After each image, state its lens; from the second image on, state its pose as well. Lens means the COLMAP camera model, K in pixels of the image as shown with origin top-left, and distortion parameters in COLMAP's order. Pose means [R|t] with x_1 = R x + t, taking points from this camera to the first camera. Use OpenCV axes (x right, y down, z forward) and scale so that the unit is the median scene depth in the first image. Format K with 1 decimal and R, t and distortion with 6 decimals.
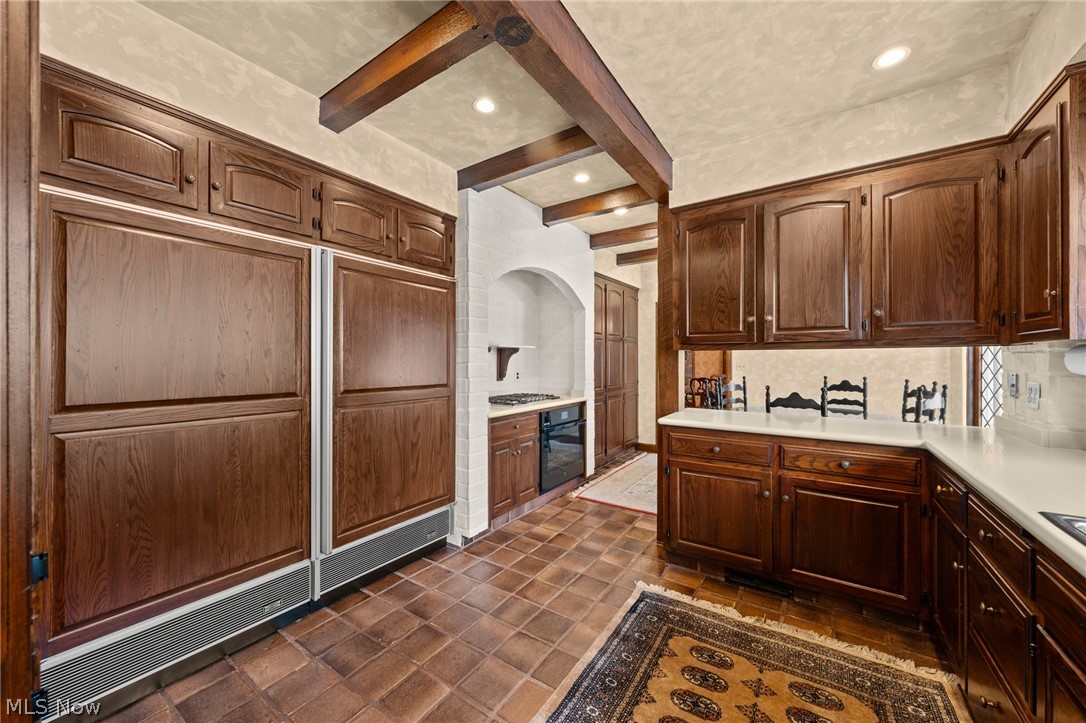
lens RADIAL K [[401.1, 0, 551.2], [0, 401.1, 358.8], [0, 0, 1]] dist [-0.003697, 0.000082]
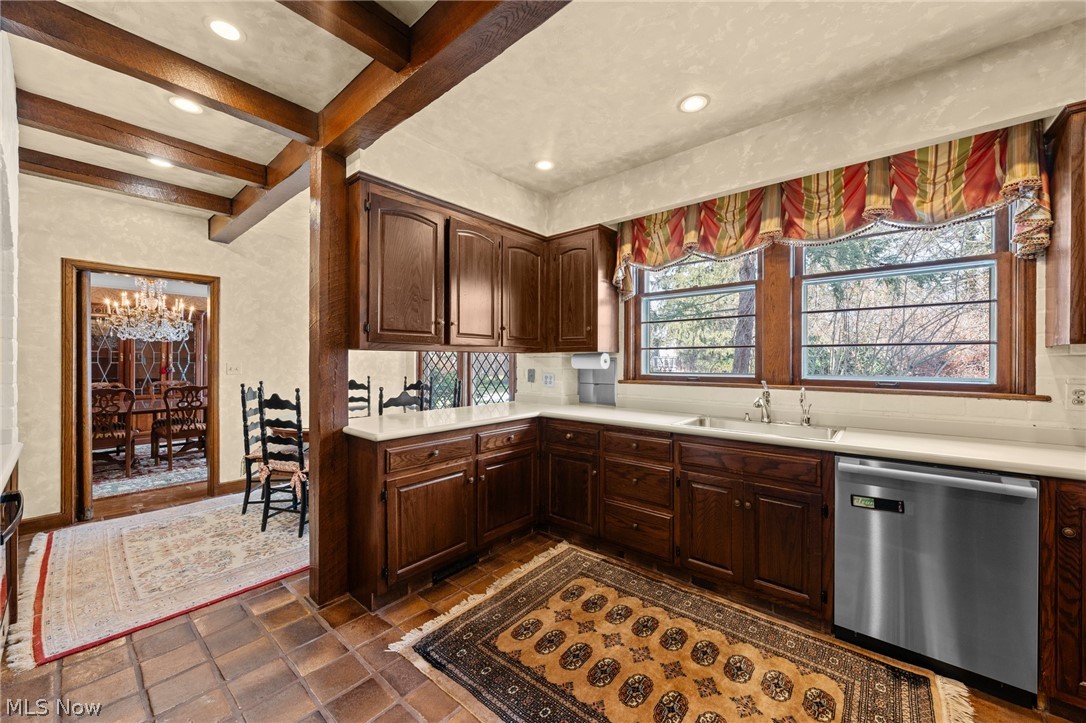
lens RADIAL K [[401.1, 0, 551.2], [0, 401.1, 361.2], [0, 0, 1]] dist [-0.003697, 0.000082]
pose [[0.104831, 0.000480, 0.994490, -0.405078], [-0.002981, 0.999996, -0.000169, 0.001997], [-0.994486, -0.002947, 0.104832, 0.476315]]
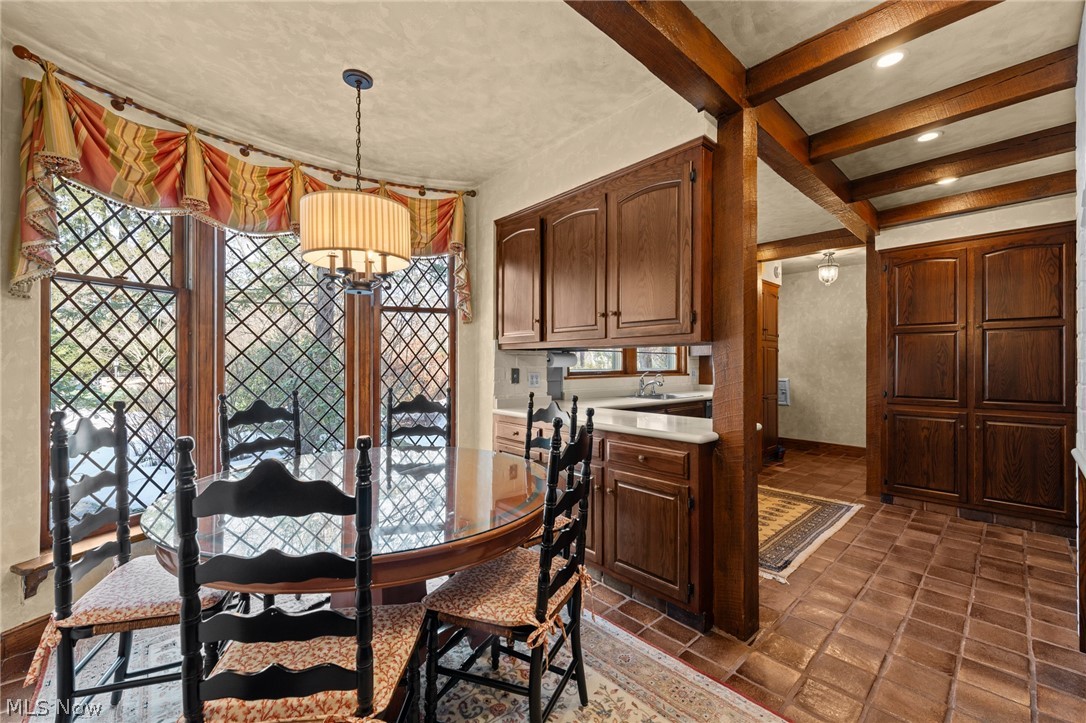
lens RADIAL K [[424.3, 0, 546.3], [0, 424.3, 365.3], [0, 0, 1]] dist [0.000018, -0.000386]
pose [[-0.965584, -0.002369, 0.260080, 0.410393], [-0.002337, 0.999997, 0.000430, 0.016438], [-0.260080, -0.000192, -0.965587, 1.723680]]
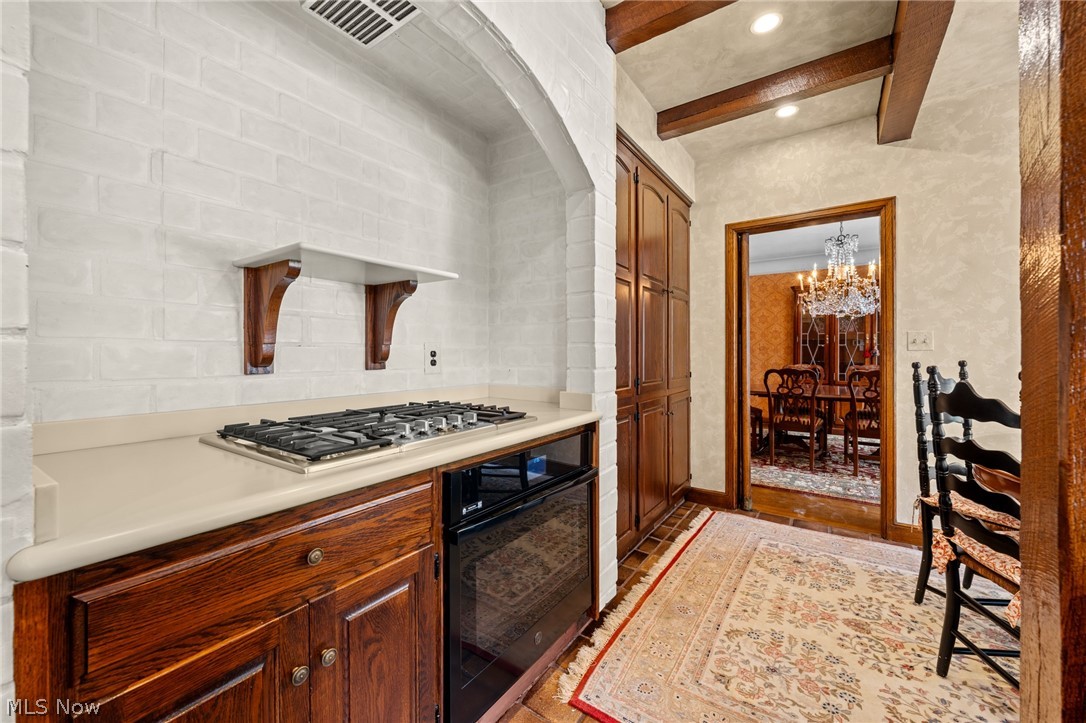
lens RADIAL K [[424.3, 0, 546.4], [0, 424.3, 353.1], [0, 0, 1]] dist [0.000018, -0.000386]
pose [[0.999855, -0.000524, -0.017001, 0.059669], [0.000530, 1.000000, 0.000338, 0.051861], [0.017000, -0.000347, 0.999855, 0.791484]]
